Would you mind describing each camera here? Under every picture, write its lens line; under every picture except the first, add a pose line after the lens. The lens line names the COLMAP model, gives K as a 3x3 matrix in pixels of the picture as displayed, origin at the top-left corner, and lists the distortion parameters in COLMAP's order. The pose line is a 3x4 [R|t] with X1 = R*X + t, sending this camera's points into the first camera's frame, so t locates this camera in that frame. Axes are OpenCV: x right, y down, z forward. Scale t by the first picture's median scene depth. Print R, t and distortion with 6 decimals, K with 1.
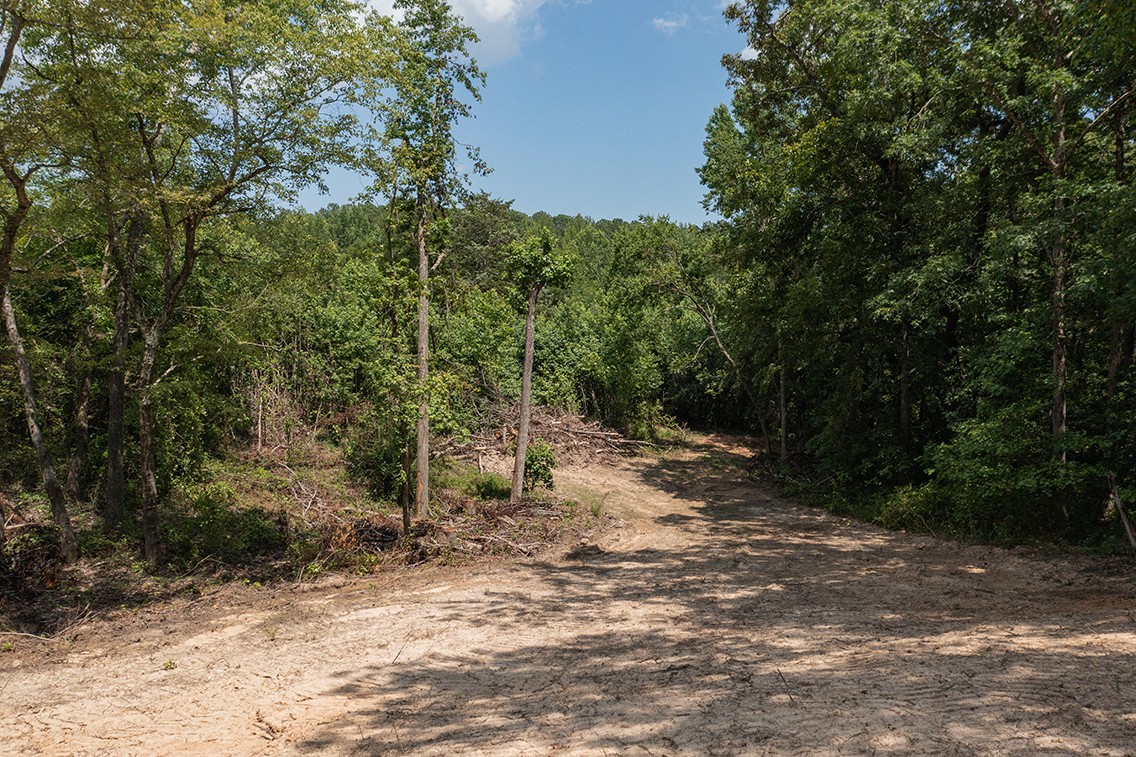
lens RADIAL K [[890.5, 0, 568.0], [0, 890.5, 378.5], [0, 0, 1]] dist [-0.027623, 0.009507]
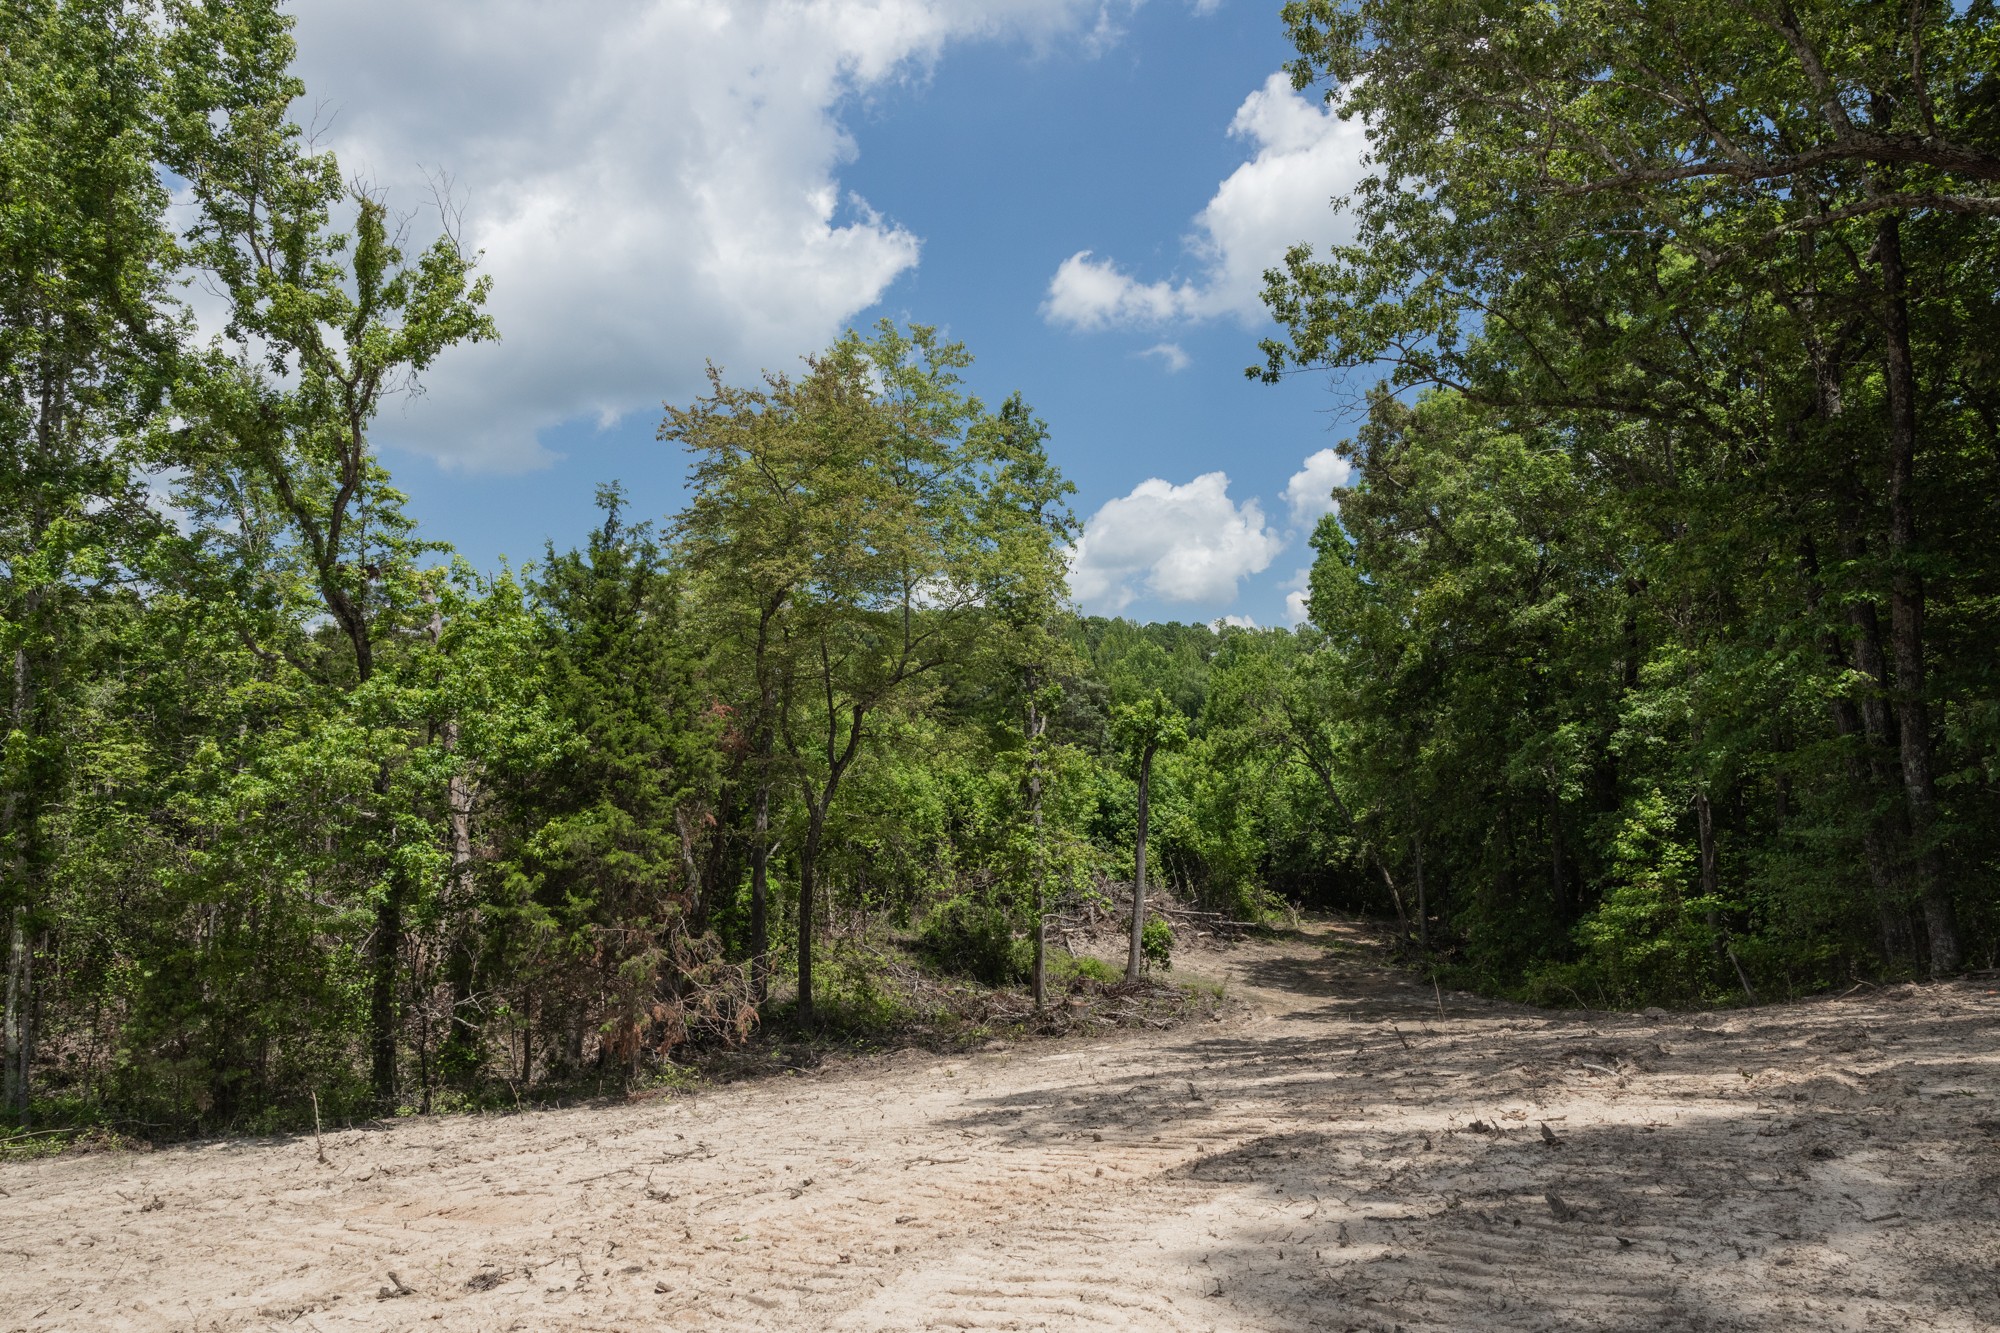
lens RADIAL K [[1276.9, 0, 1021.5], [0, 1276.9, 670.1], [0, 0, 1]] dist [-0.008859, 0.000646]
pose [[0.998036, -0.016115, -0.060533, -0.060838], [0.007632, 0.990427, -0.137827, -0.001431], [0.062174, 0.137094, 0.988605, -0.256516]]
